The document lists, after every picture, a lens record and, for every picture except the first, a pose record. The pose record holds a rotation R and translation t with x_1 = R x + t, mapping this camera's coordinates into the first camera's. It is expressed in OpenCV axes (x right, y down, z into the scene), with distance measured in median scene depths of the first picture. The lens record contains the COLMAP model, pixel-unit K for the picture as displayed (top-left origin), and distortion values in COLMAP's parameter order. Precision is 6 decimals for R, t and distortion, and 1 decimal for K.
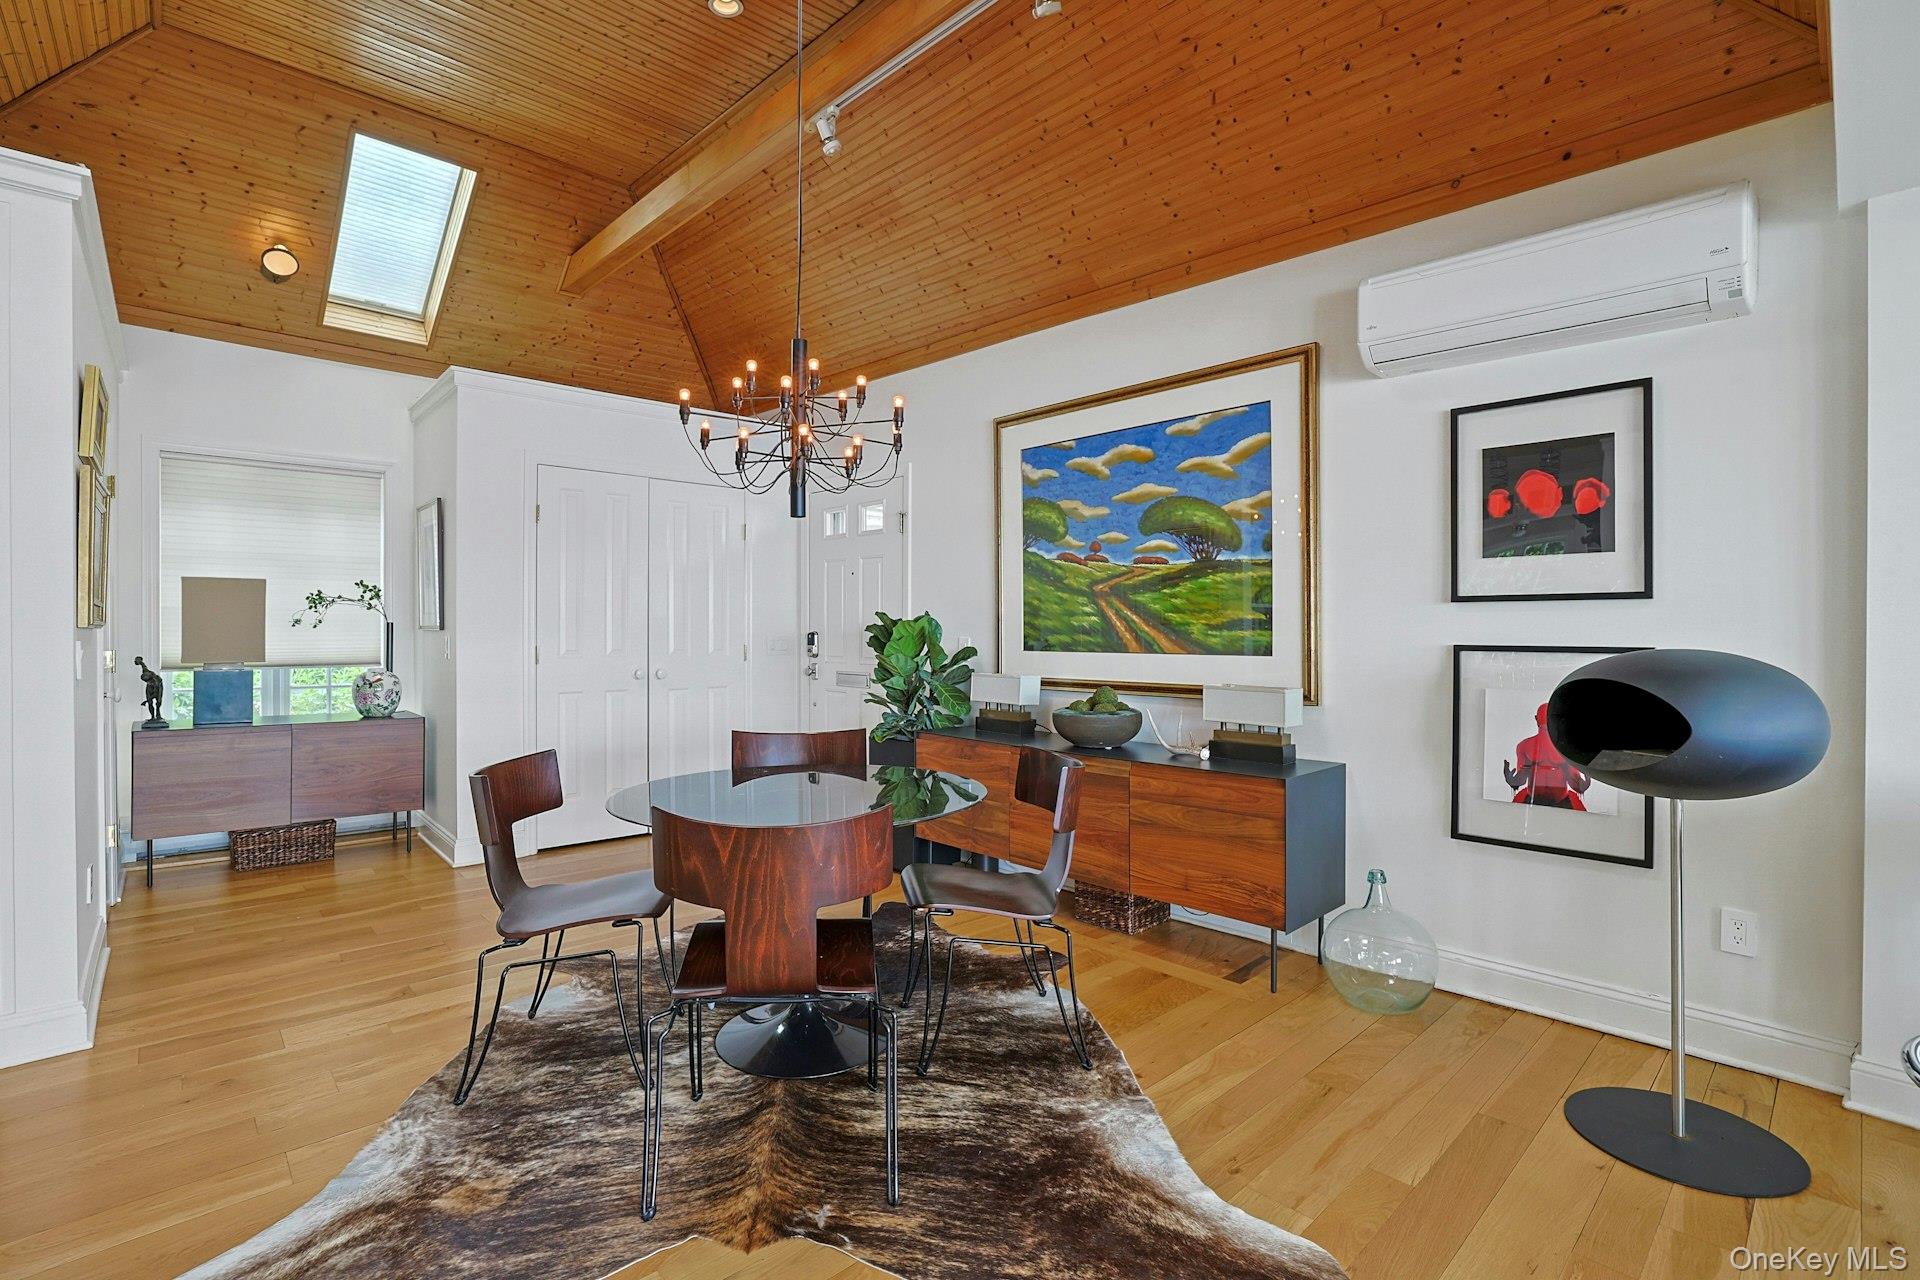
lens RADIAL K [[902.6, 0, 948.6], [0, 902.6, 635.3], [0, 0, 1]] dist [-0.047008, 0.016032]
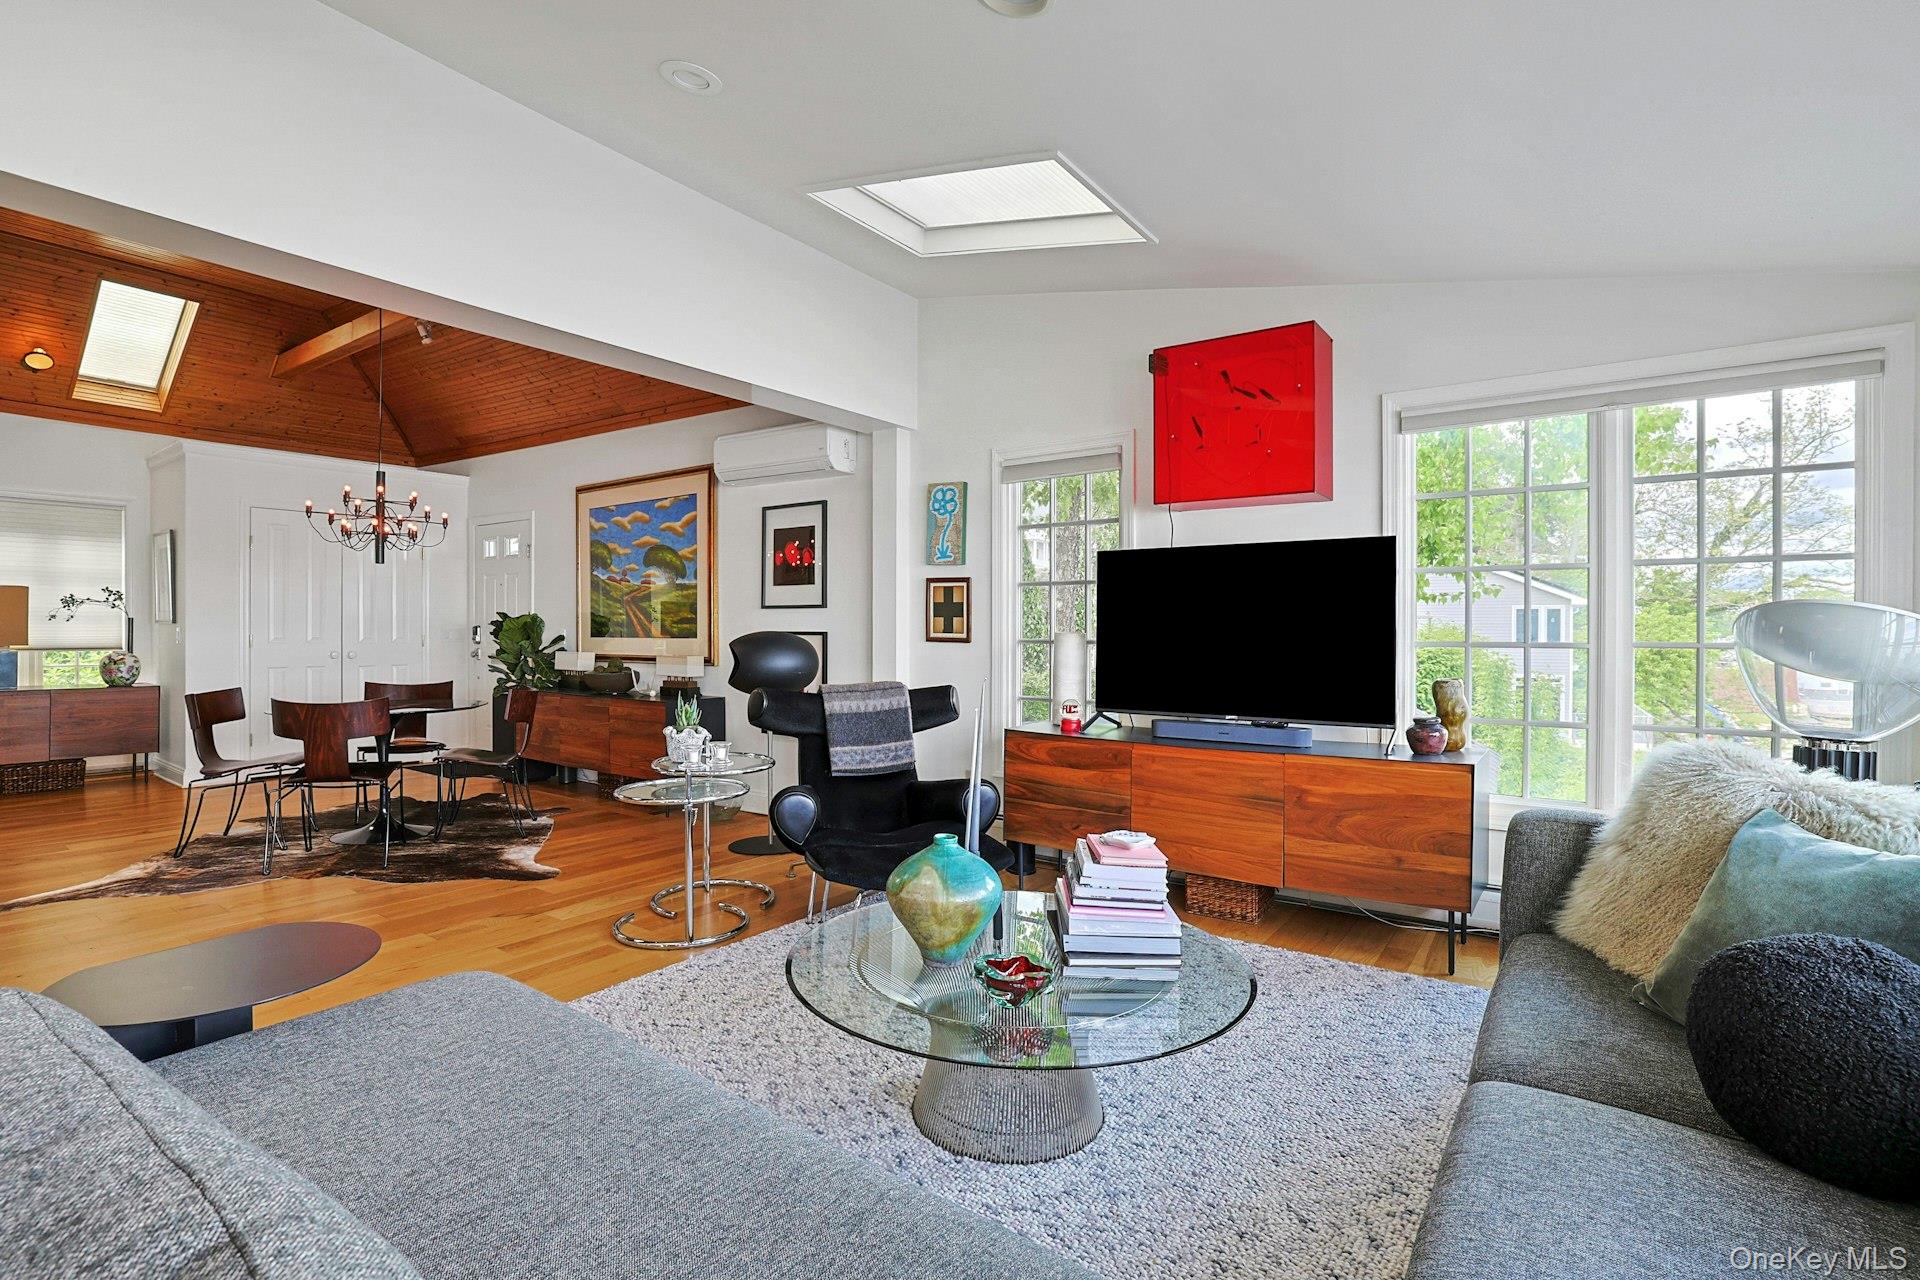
lens RADIAL K [[902.6, 0, 950.5], [0, 902.6, 636.1], [0, 0, 1]] dist [-0.047008, 0.016032]
pose [[0.980453, -0.000212, 0.196753, 0.393819], [-0.000356, 0.999996, 0.002851, 0.010649], [-0.196753, -0.002866, 0.980449, -0.656003]]
